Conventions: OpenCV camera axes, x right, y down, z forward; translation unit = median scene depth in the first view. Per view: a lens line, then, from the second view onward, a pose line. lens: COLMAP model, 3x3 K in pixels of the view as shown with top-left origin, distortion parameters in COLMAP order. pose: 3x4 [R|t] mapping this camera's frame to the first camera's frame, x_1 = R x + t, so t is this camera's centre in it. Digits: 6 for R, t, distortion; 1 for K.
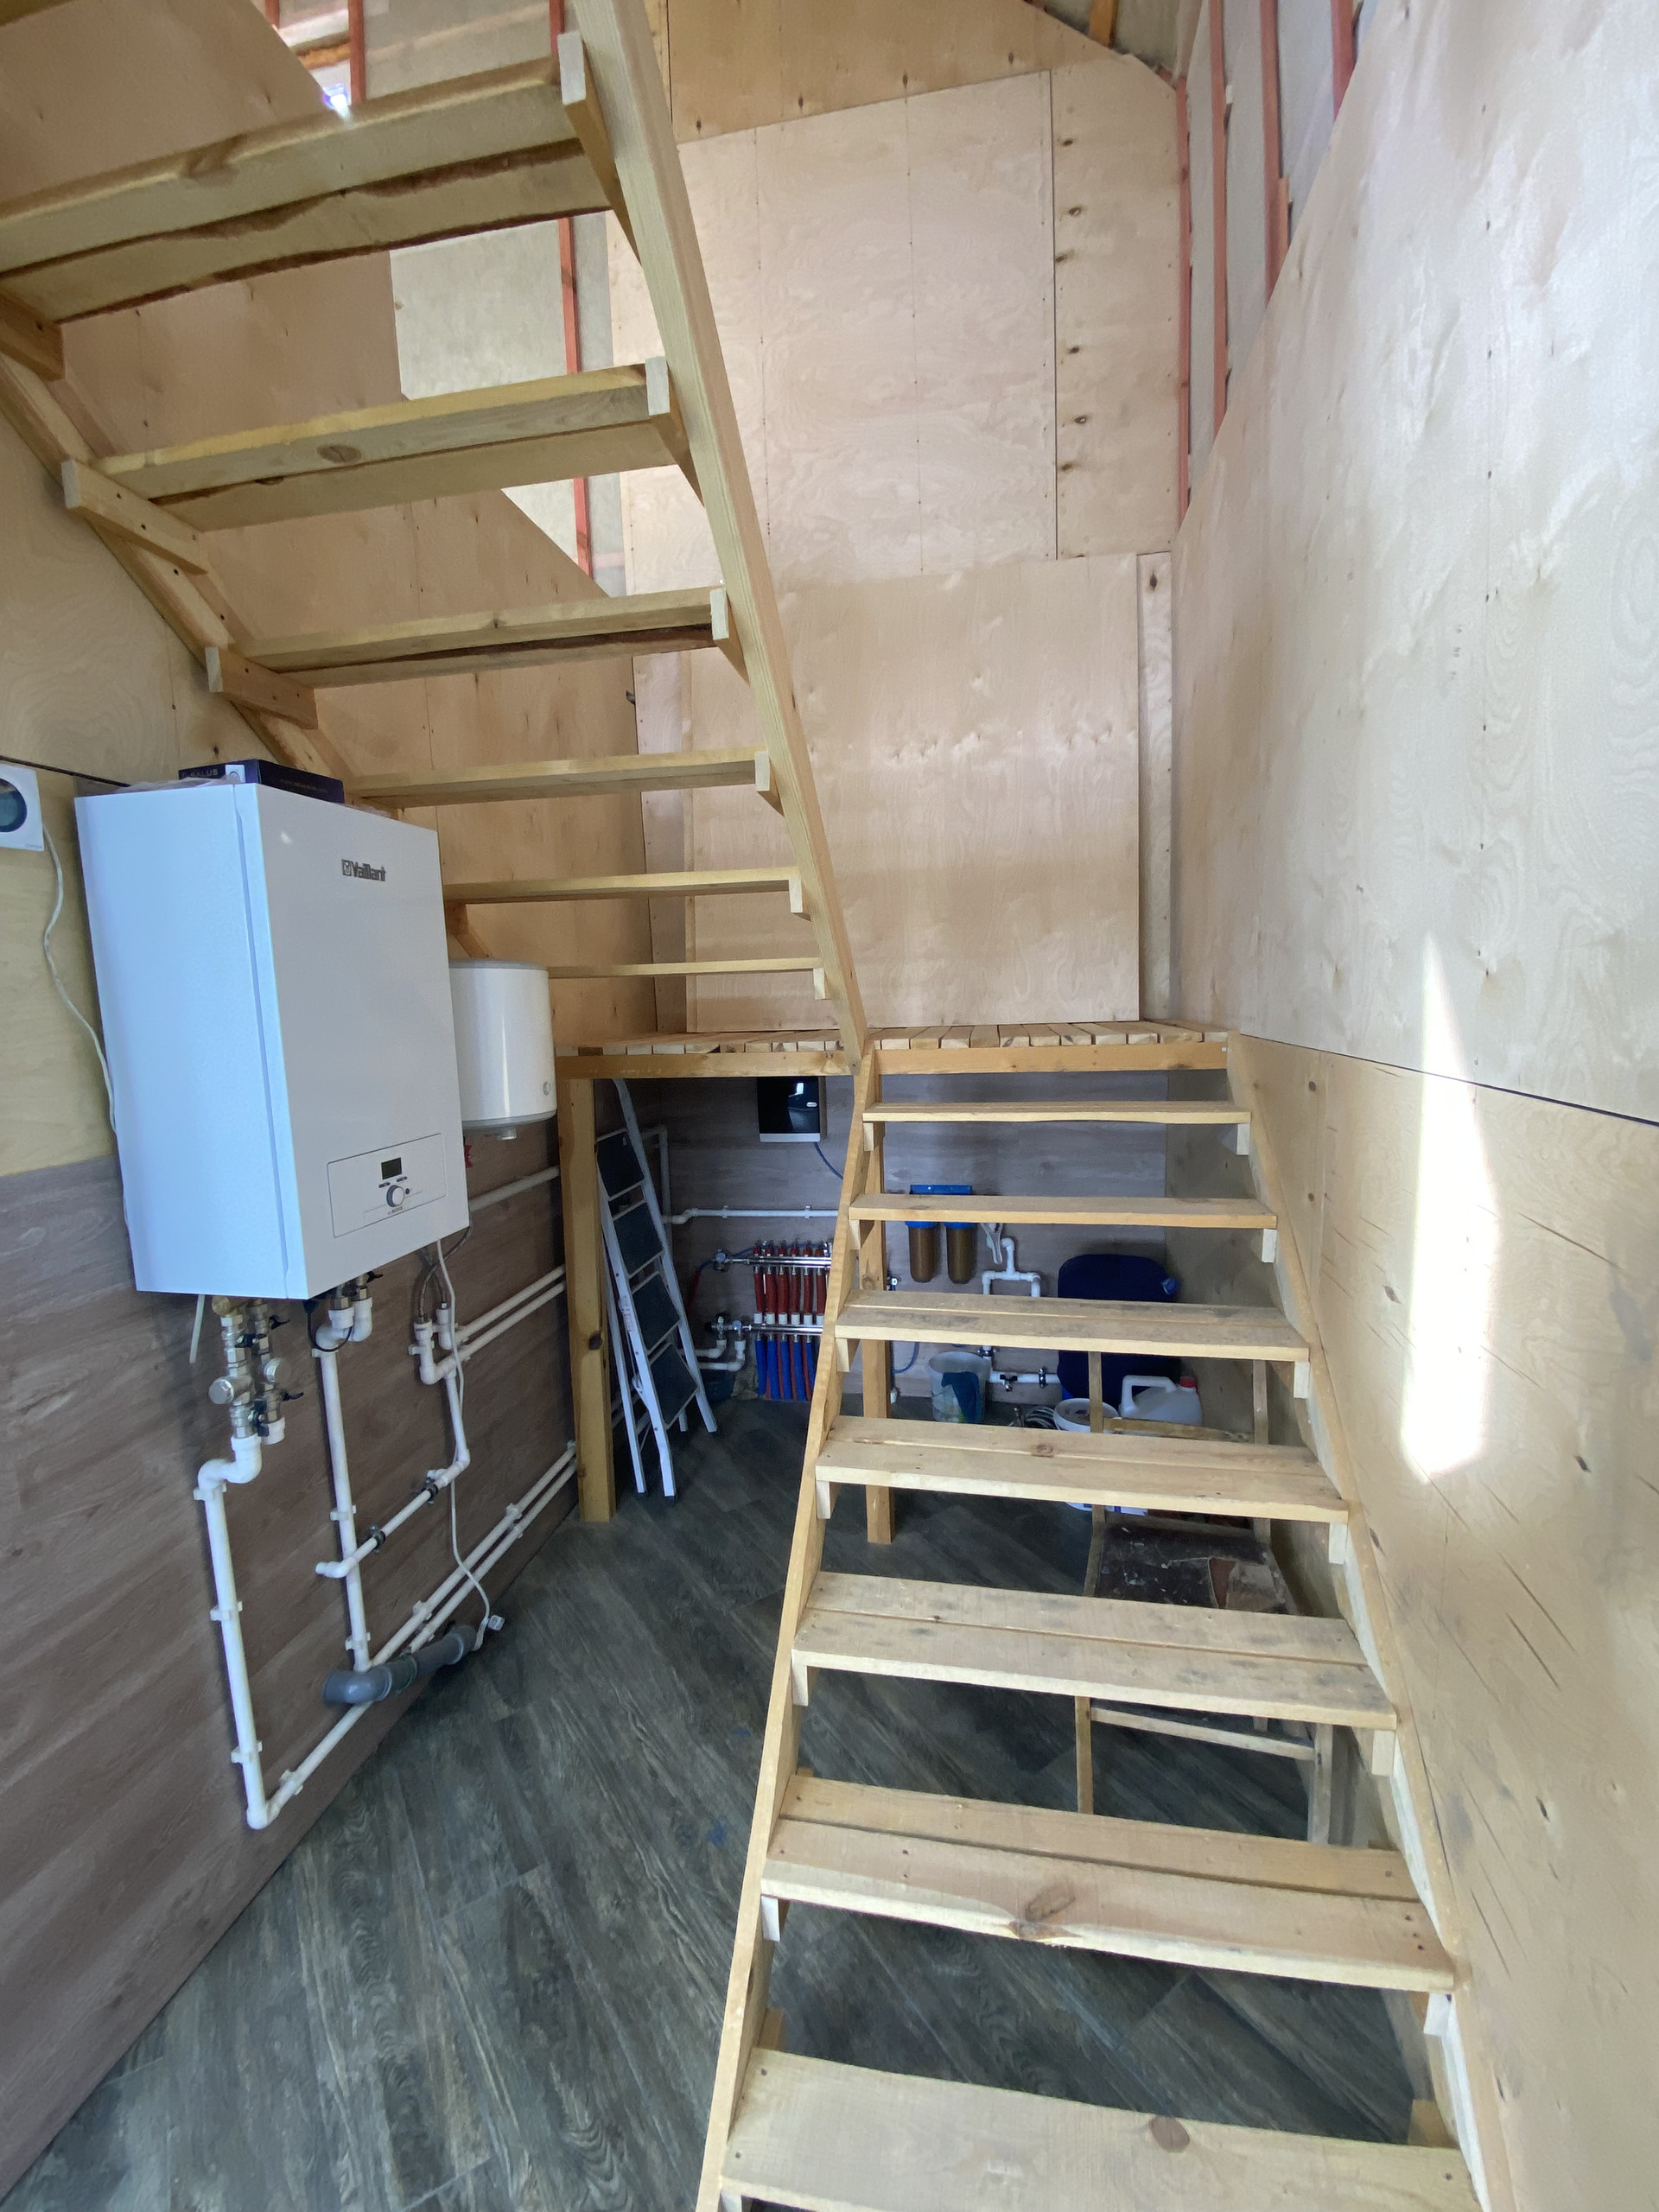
lens RADIAL K [[885.1, 0, 828.1], [0, 885.1, 1091.2], [0, 0, 1]] dist [-0.000517, -0.020314]
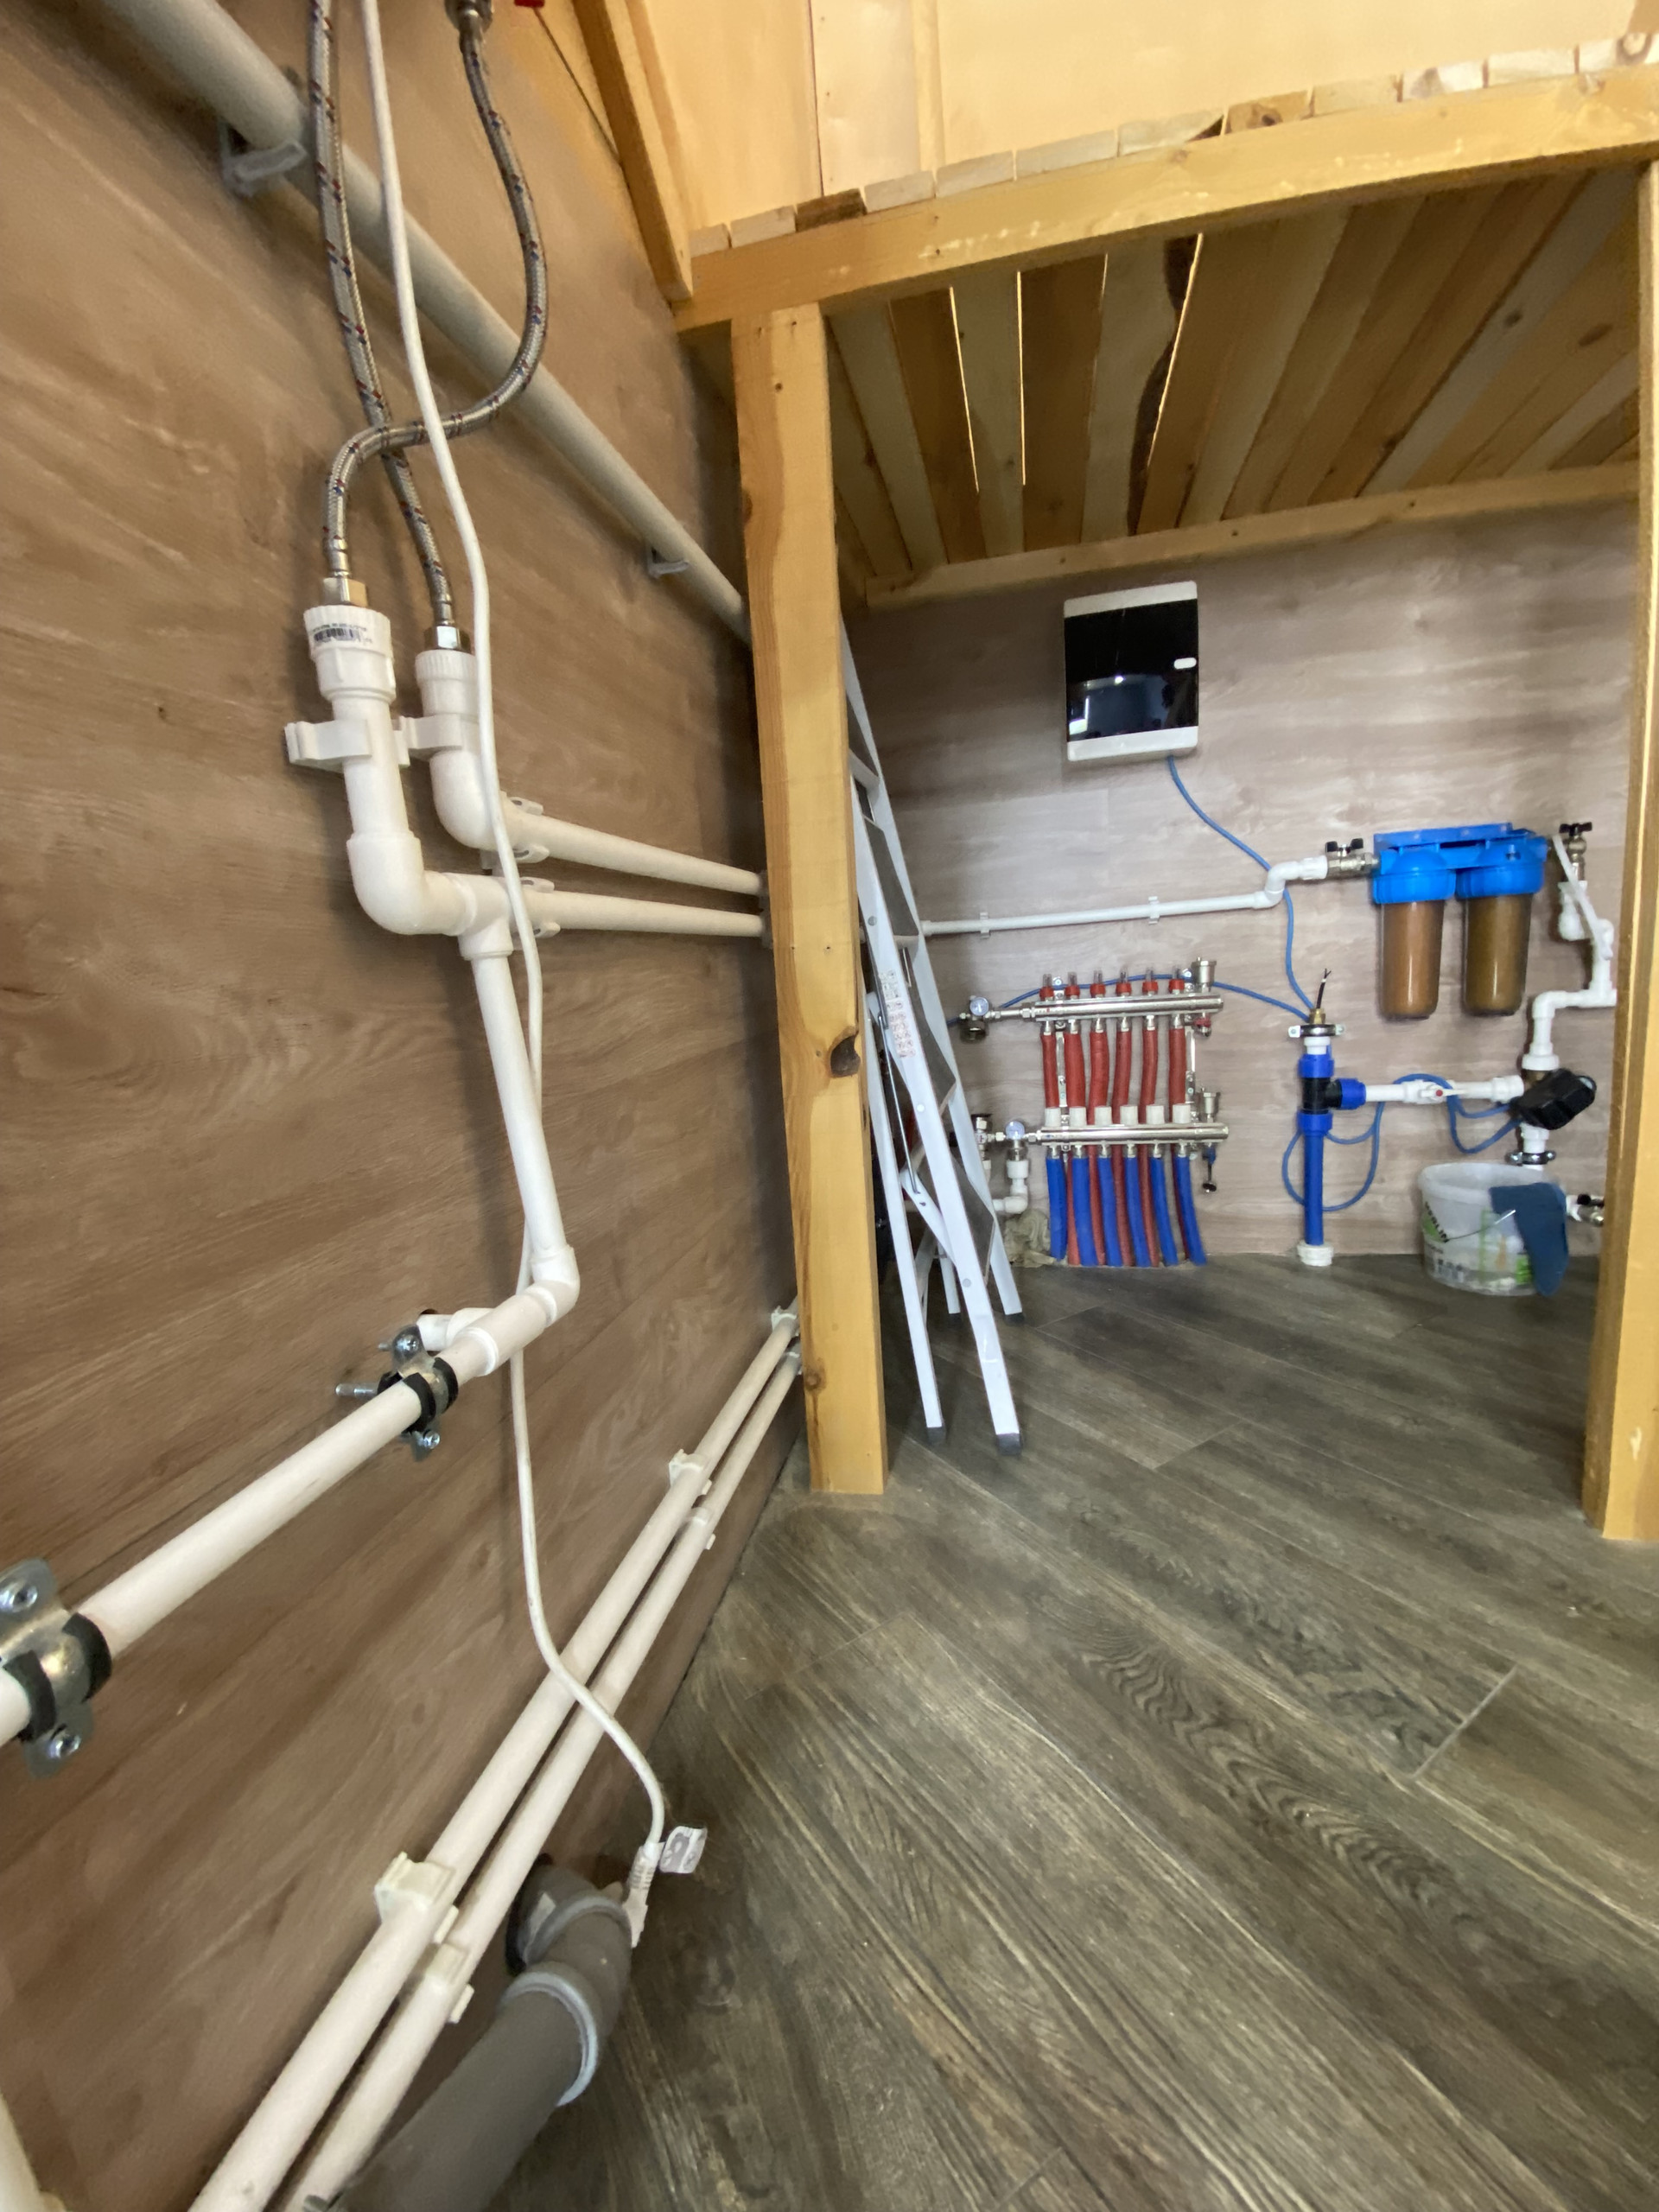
lens RADIAL K [[897.9, 0, 824.9], [0, 897.9, 1113.2], [0, 0, 1]] dist [0.022913, -0.021143]
pose [[0.998875, -0.027078, -0.038942, -0.327470], [0.029541, 0.997505, 0.064115, 0.359775], [0.037109, -0.065193, 0.997182, 0.755418]]
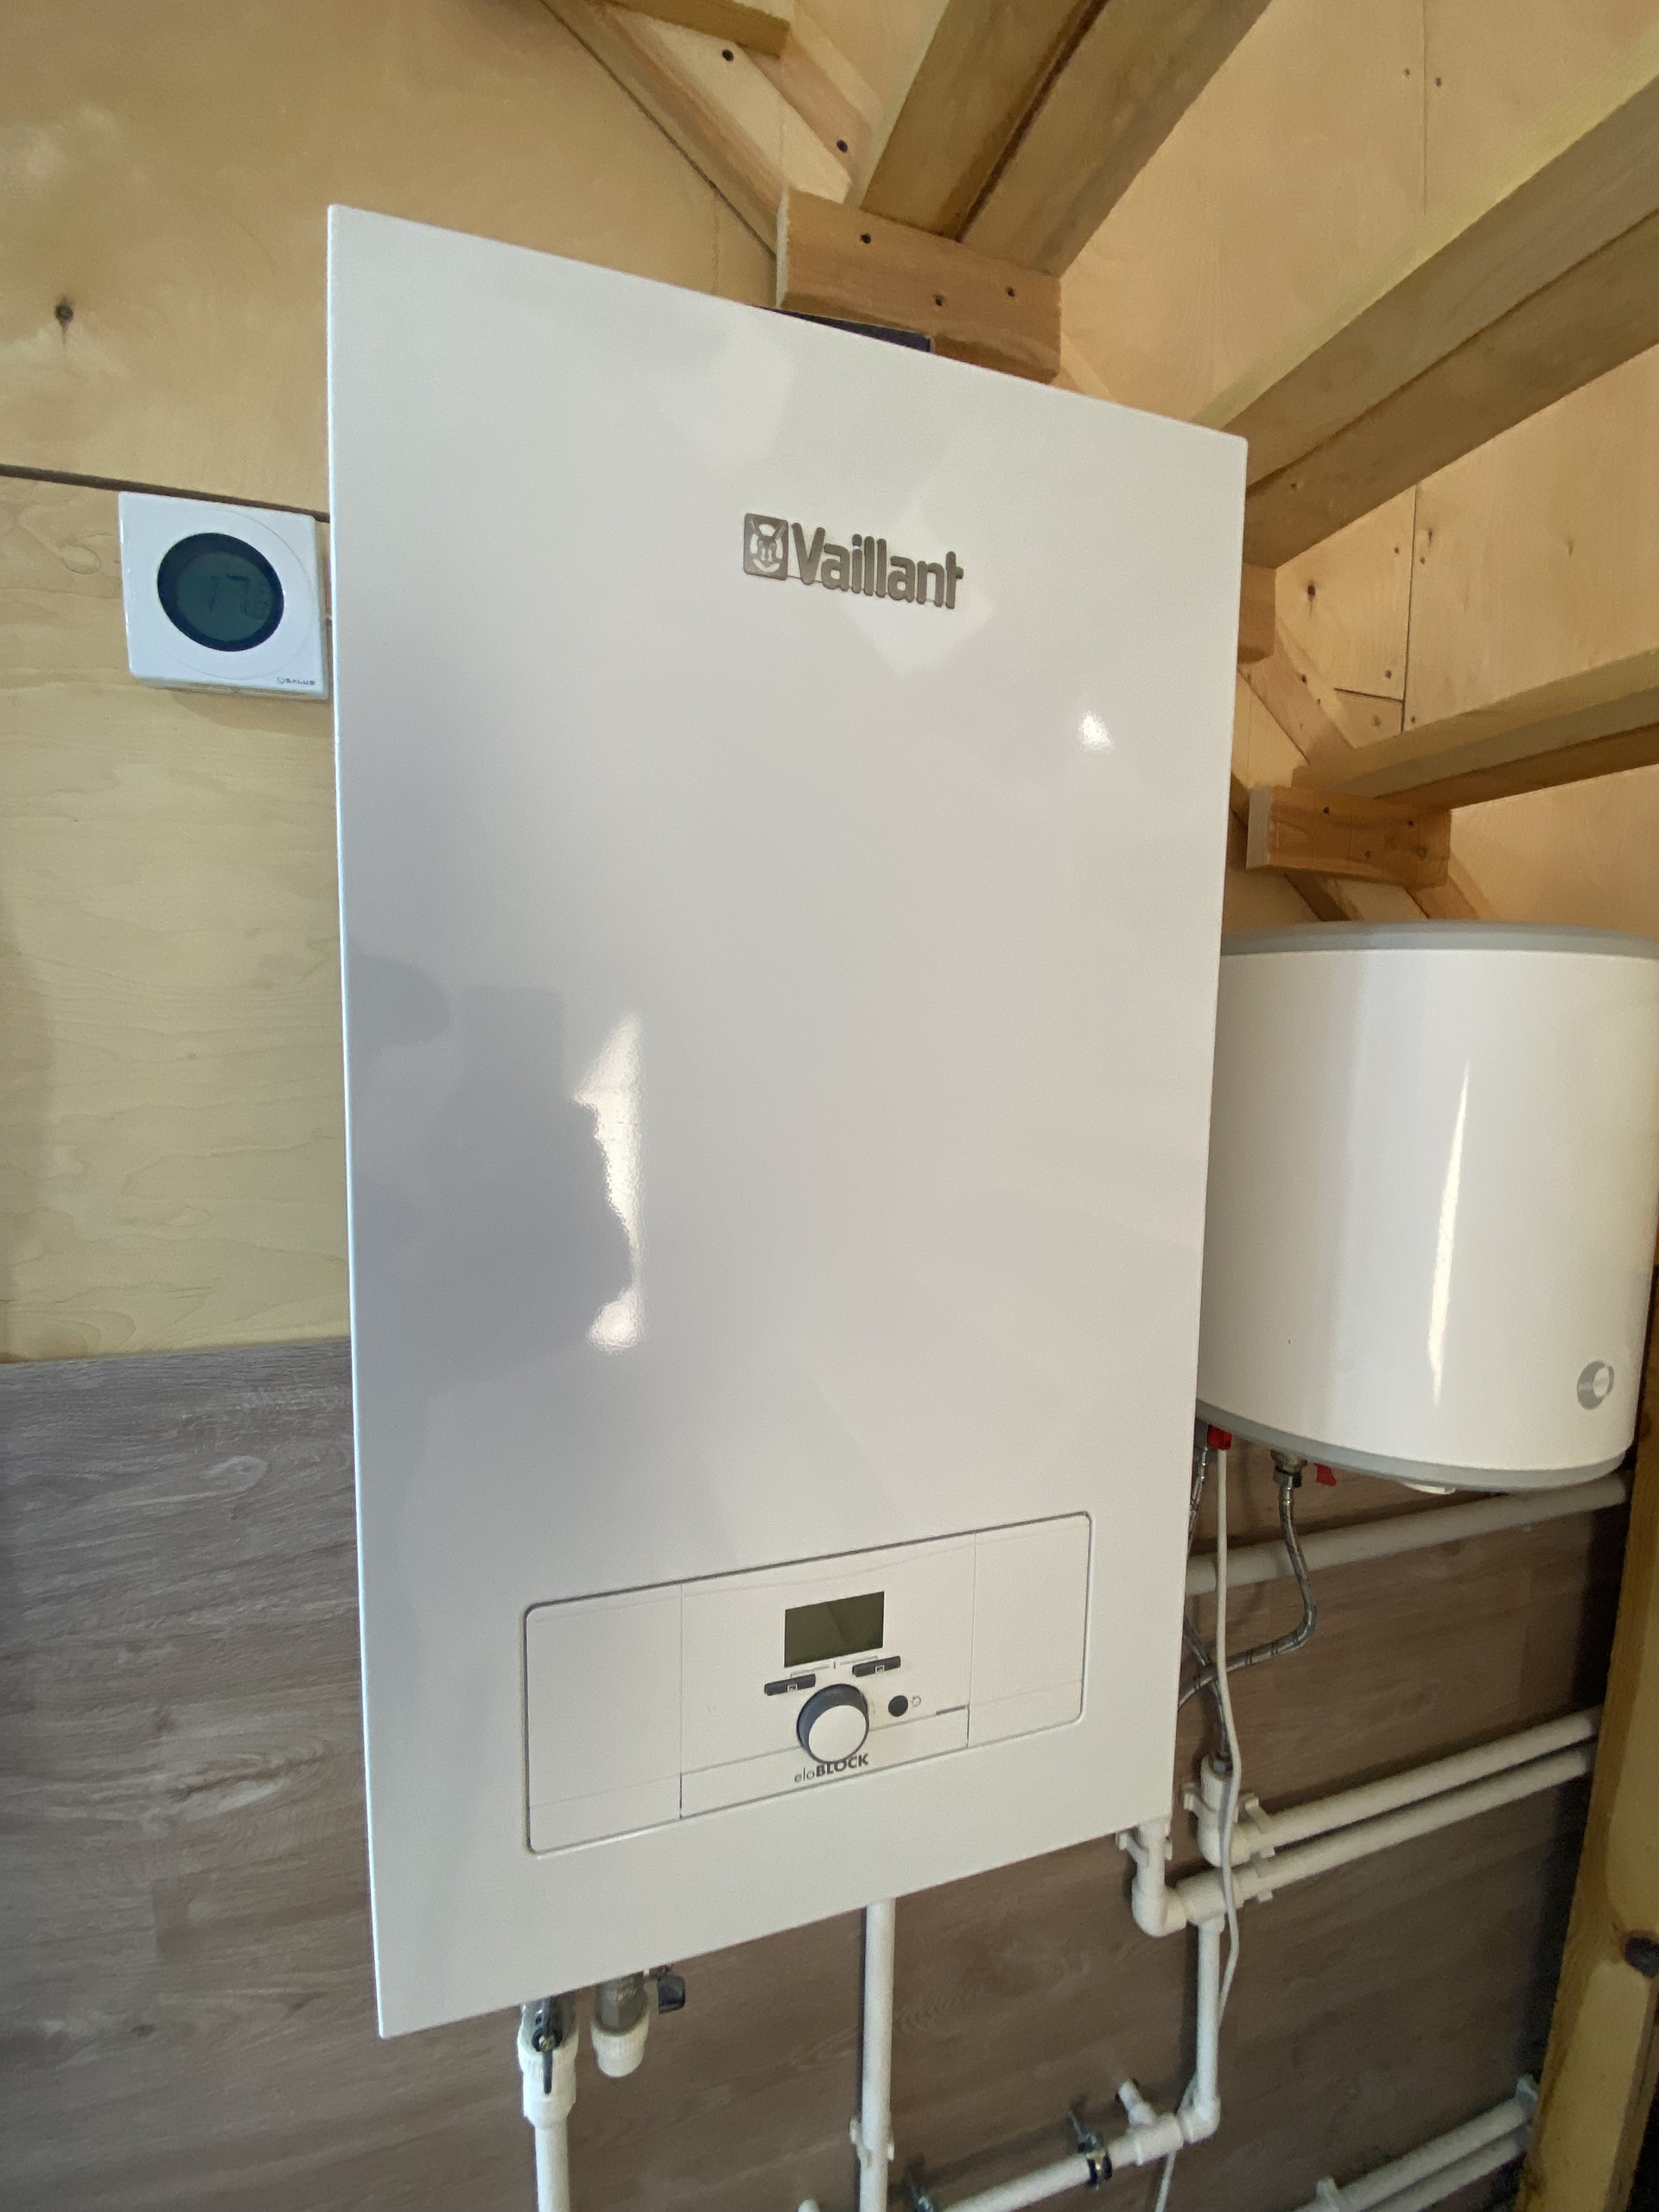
lens RADIAL K [[897.9, 0, 824.9], [0, 897.9, 1113.2], [0, 0, 1]] dist [0.022913, -0.021143]
pose [[0.479967, 0.116393, -0.869531, -0.187305], [-0.129121, 0.989738, 0.061211, -0.068139], [0.867733, 0.082895, 0.490070, 0.602747]]
